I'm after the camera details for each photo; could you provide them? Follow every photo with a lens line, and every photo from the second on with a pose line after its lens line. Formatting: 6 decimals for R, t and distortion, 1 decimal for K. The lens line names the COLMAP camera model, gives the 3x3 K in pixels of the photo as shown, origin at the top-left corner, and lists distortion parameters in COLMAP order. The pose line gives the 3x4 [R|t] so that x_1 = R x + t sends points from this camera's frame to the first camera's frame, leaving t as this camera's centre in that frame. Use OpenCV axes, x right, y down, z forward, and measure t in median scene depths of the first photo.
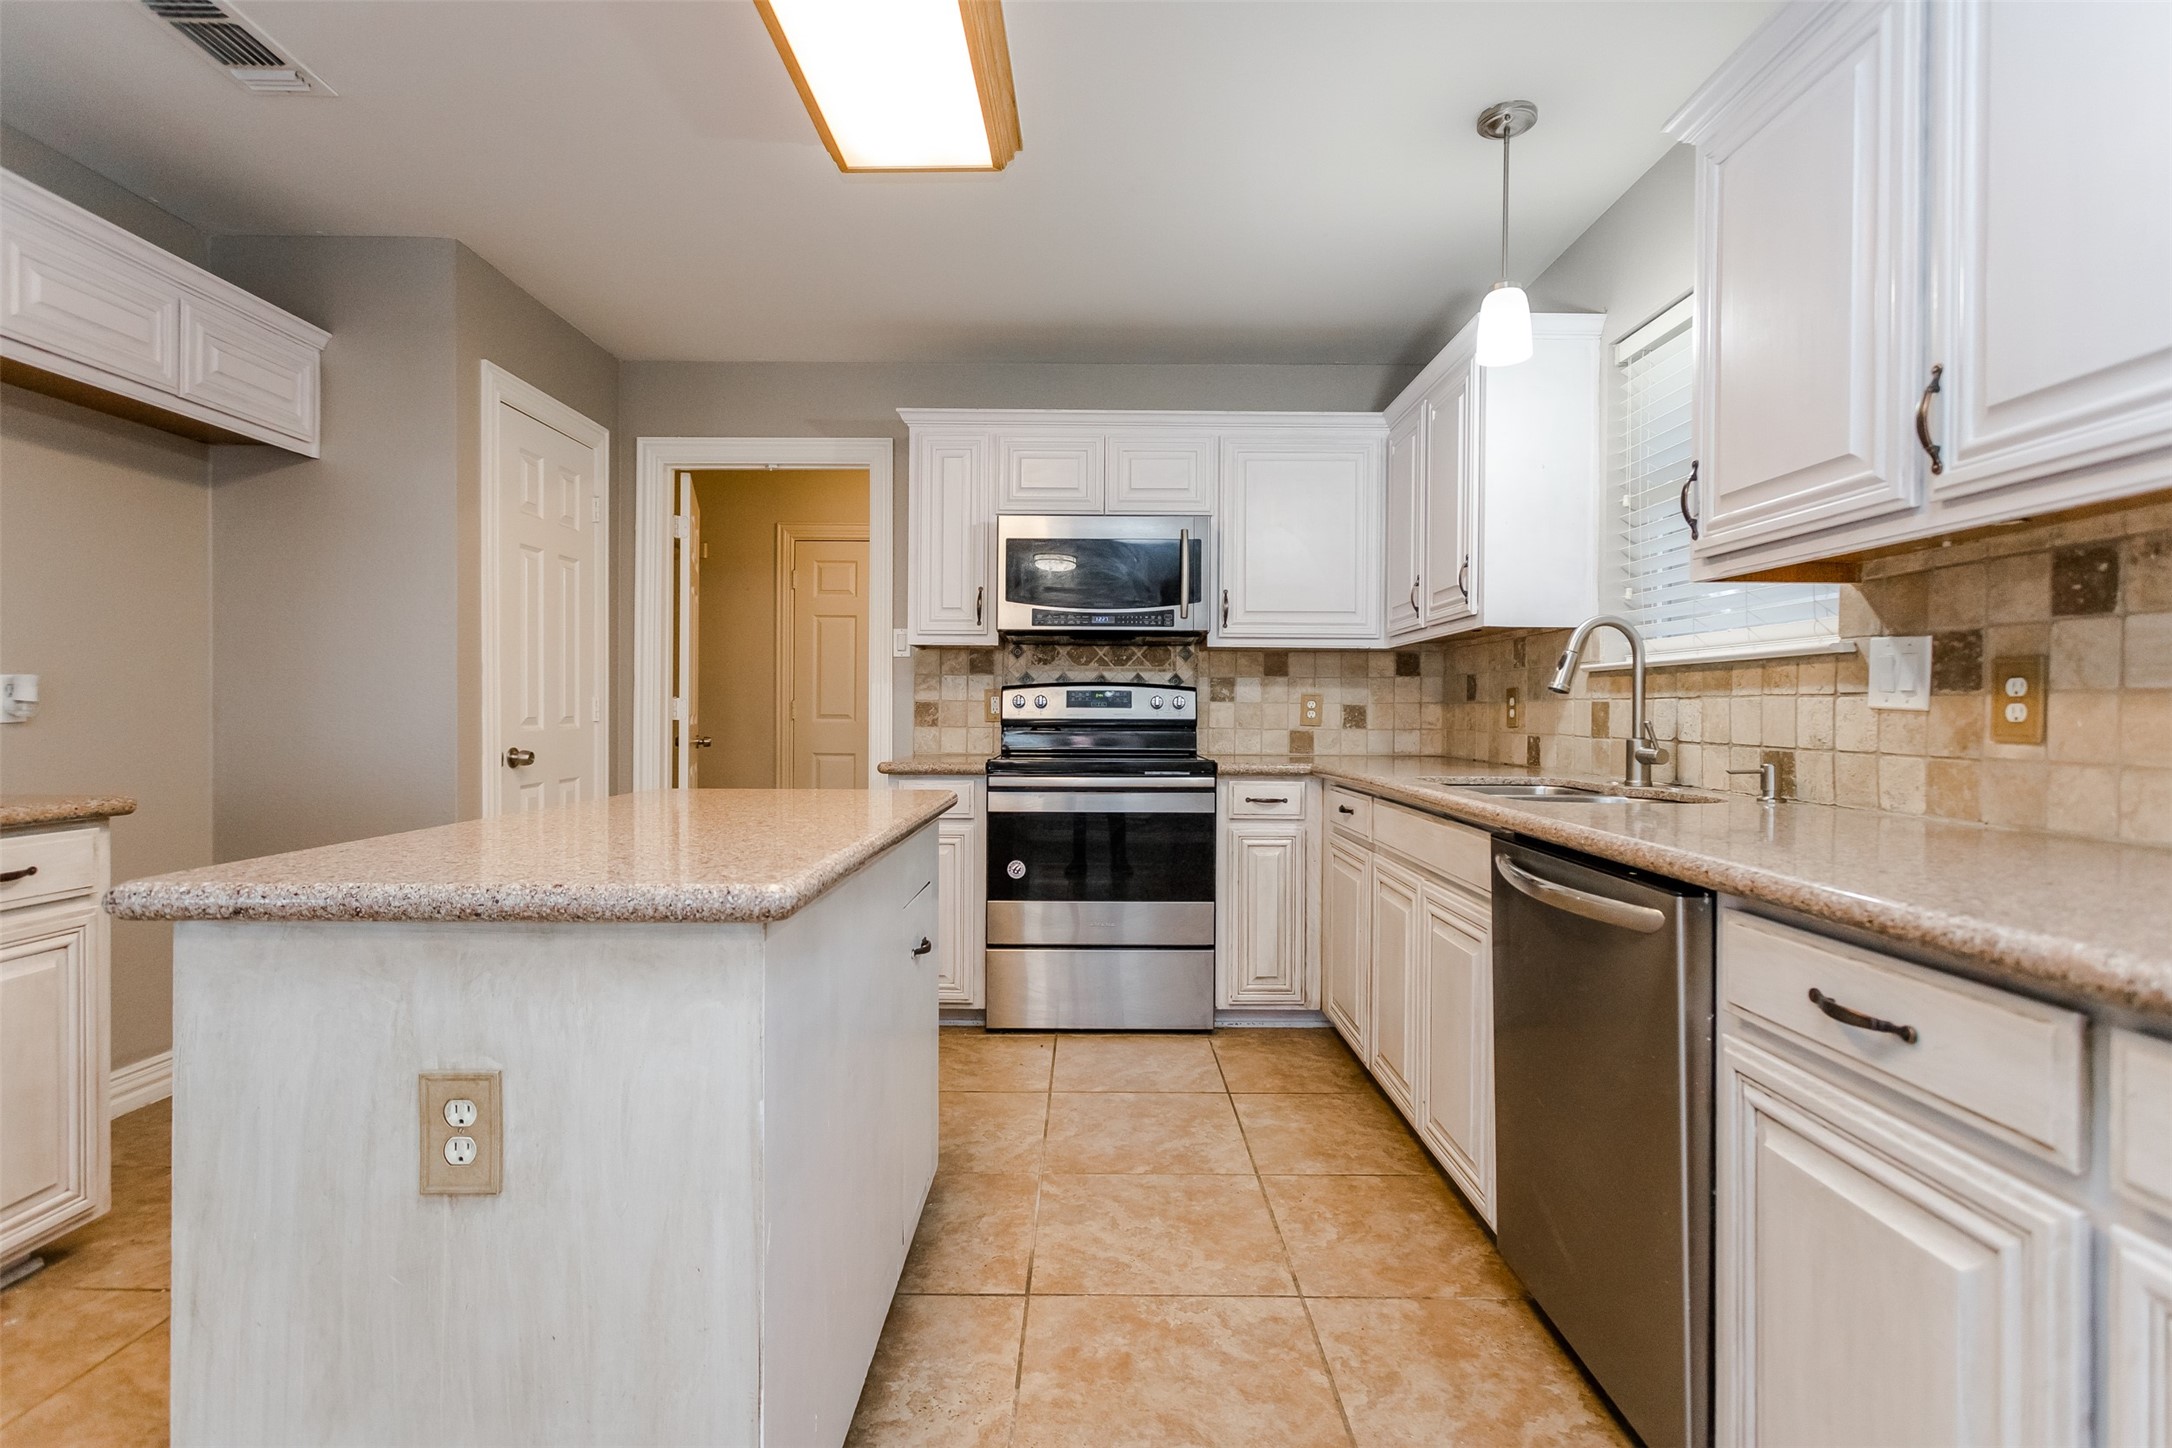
lens RADIAL K [[1031.3, 0, 1084.0], [0, 1031.3, 714.1], [0, 0, 1]] dist [0.000381, 0.001656]
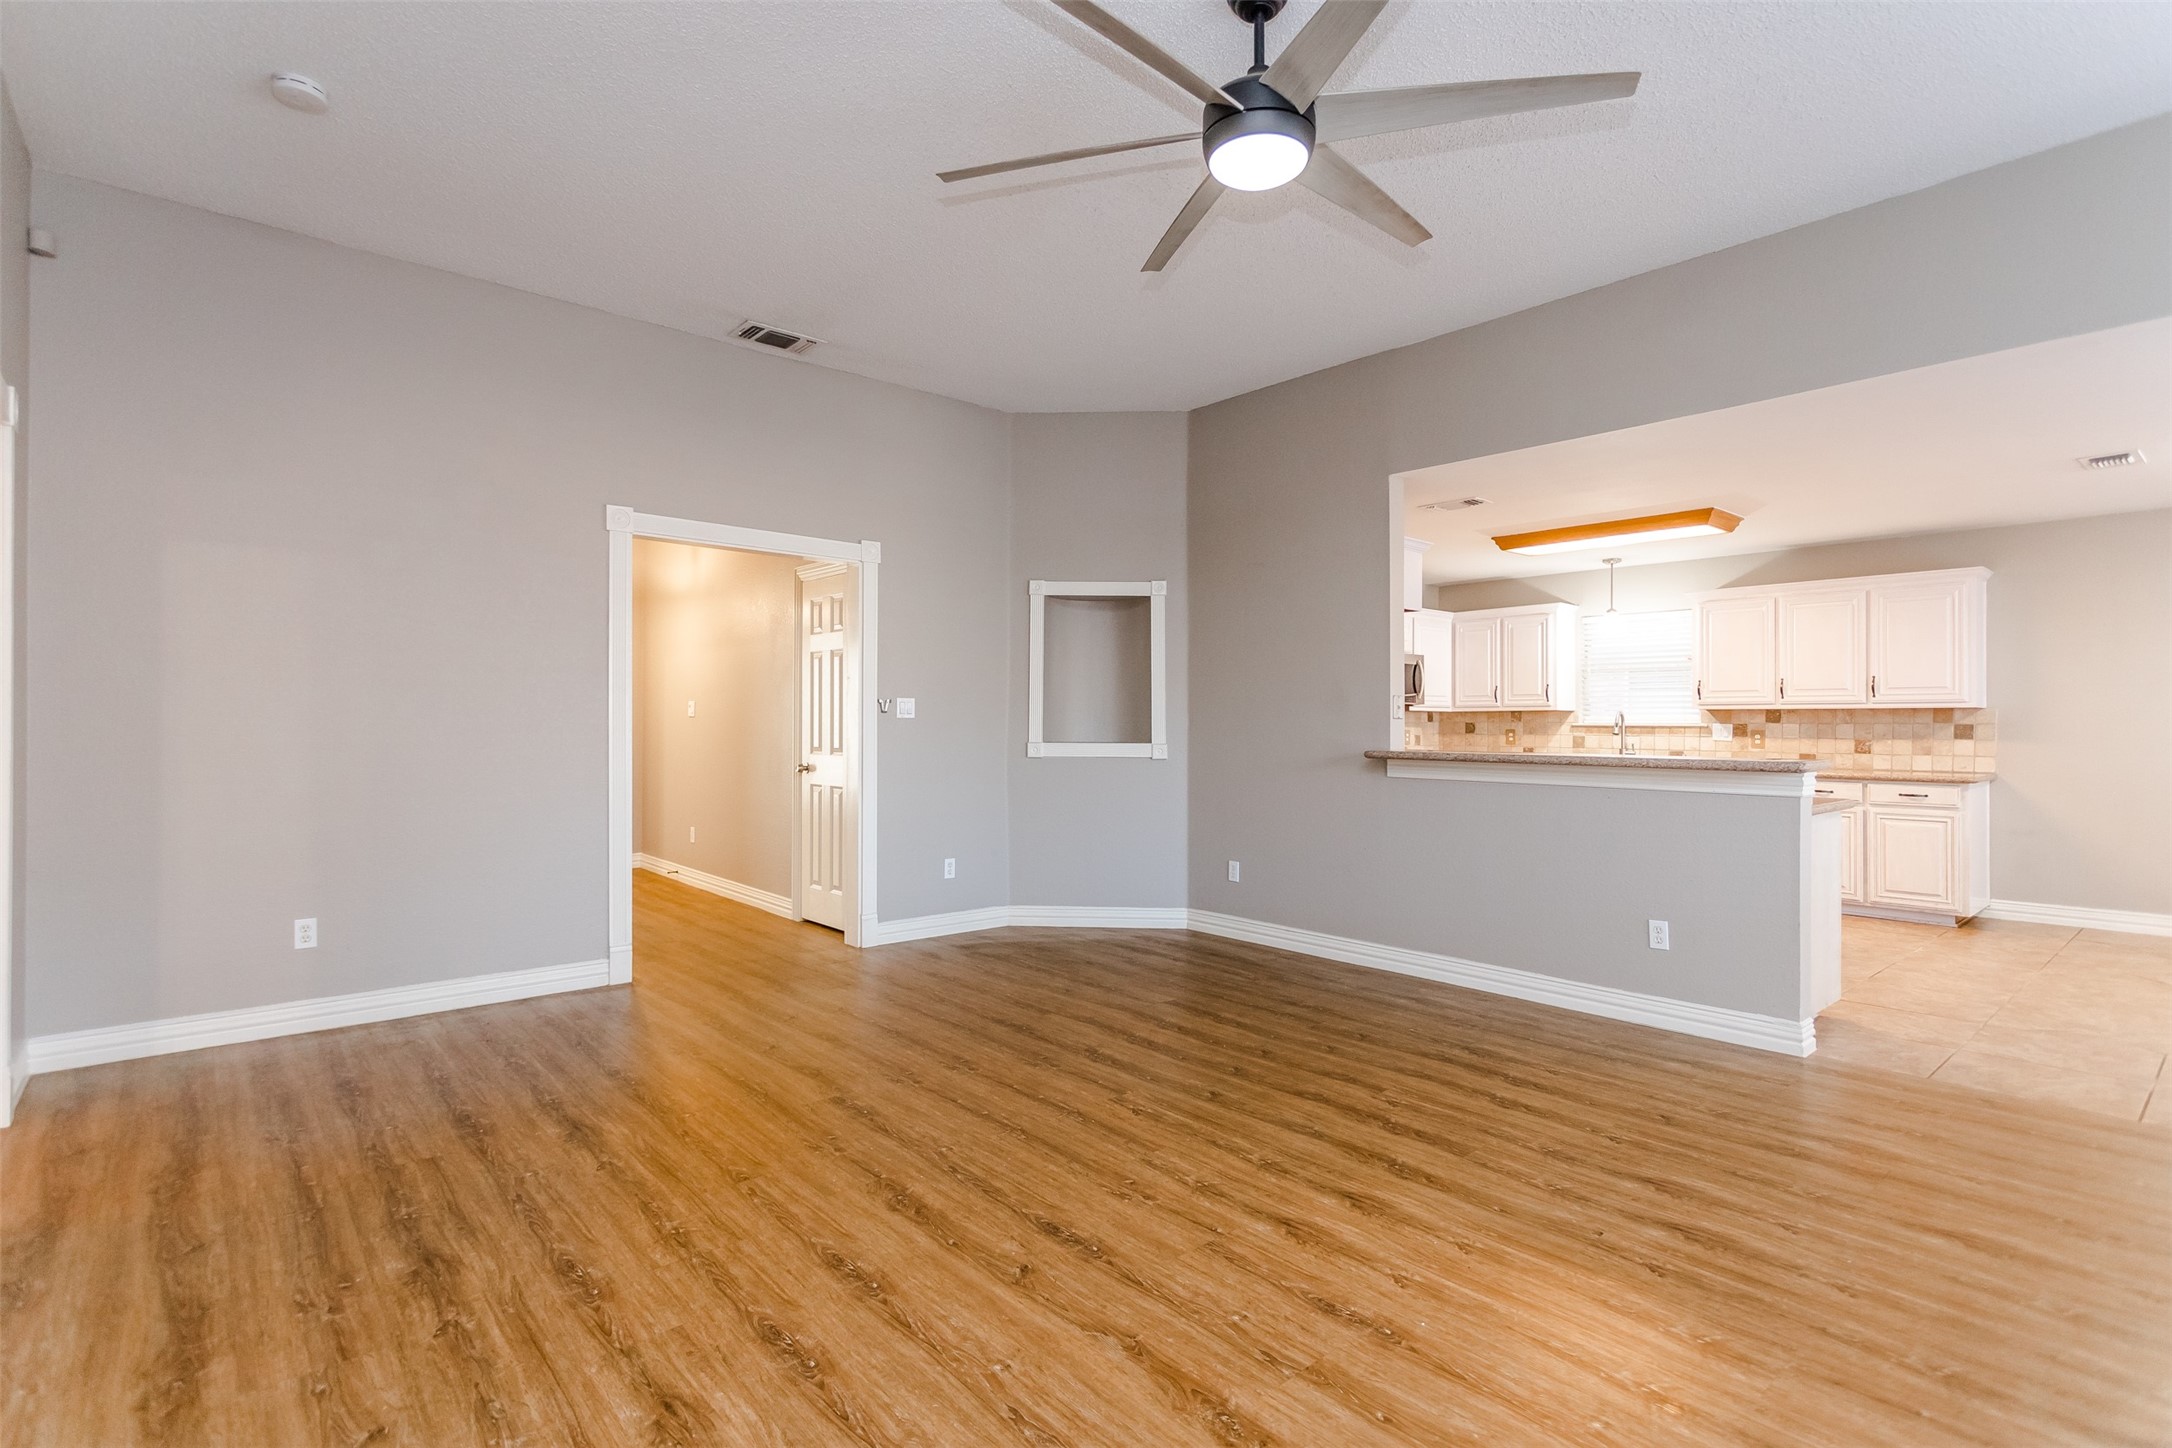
lens RADIAL K [[1031.3, 0, 1082.6], [0, 1031.3, 719.5], [0, 0, 1]] dist [0.000381, 0.001656]
pose [[0.755219, -0.001061, 0.655472, -2.146516], [0.003186, 0.999993, -0.002053, -0.049215], [-0.655465, 0.003639, 0.755217, -0.263175]]
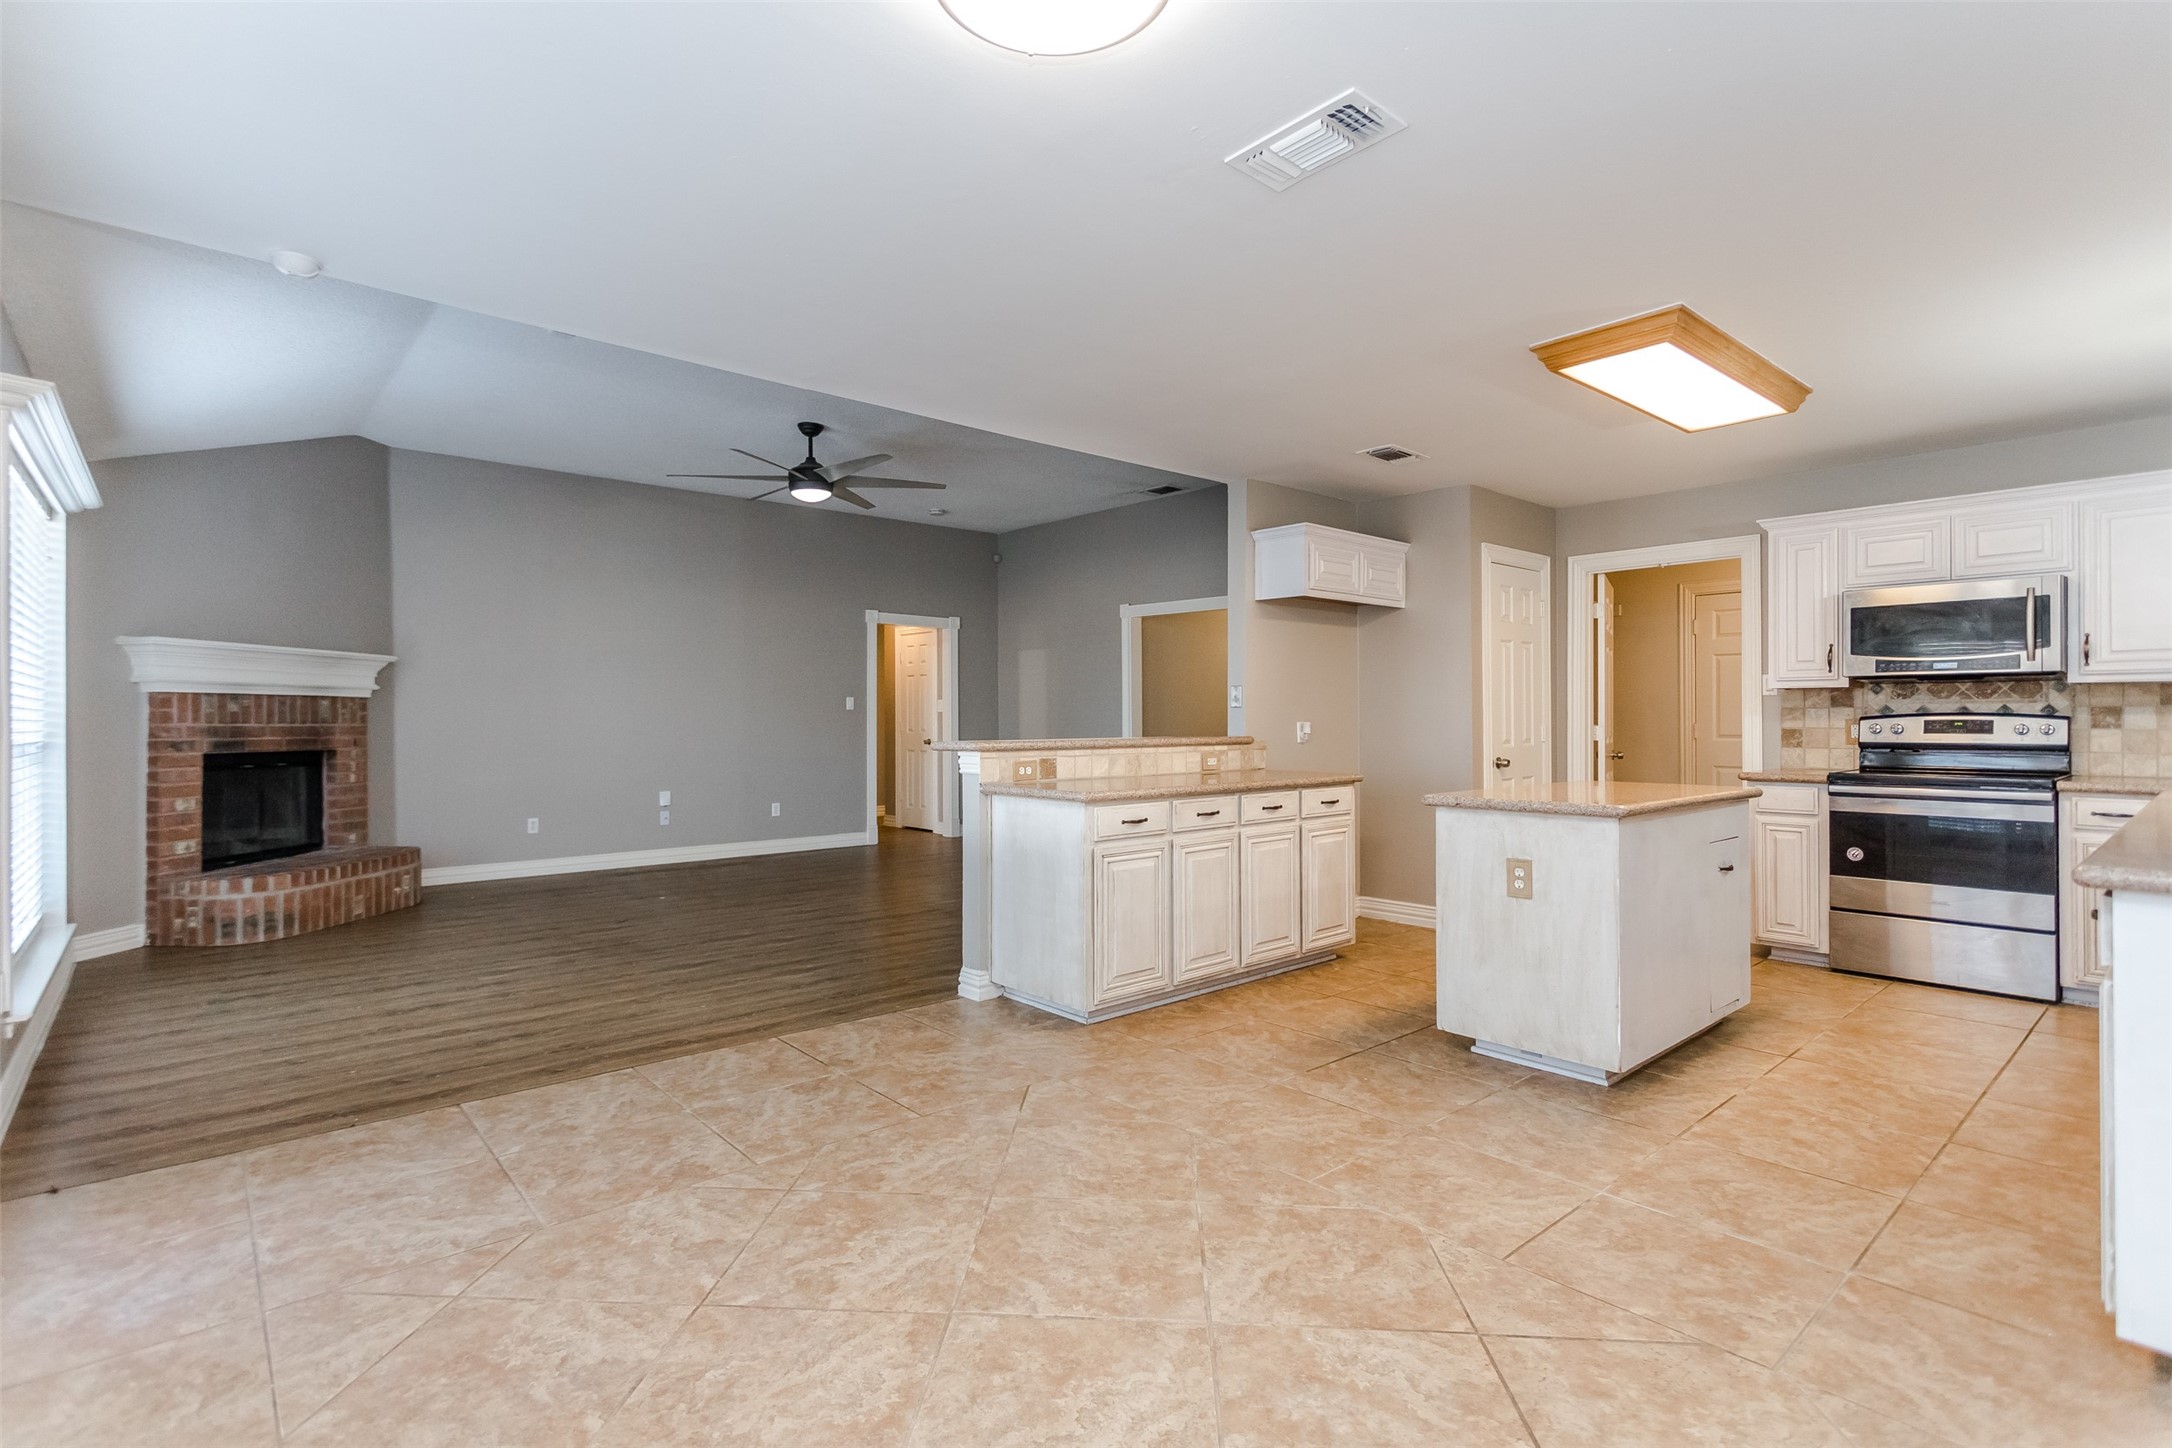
lens RADIAL K [[1031.3, 0, 1083.8], [0, 1031.3, 714.8], [0, 0, 1]] dist [0.000381, 0.001656]
pose [[0.663287, -0.010576, -0.748290, 0.288880], [0.003524, 0.999933, -0.011009, -0.022570], [0.748357, 0.004665, 0.663280, -0.685456]]
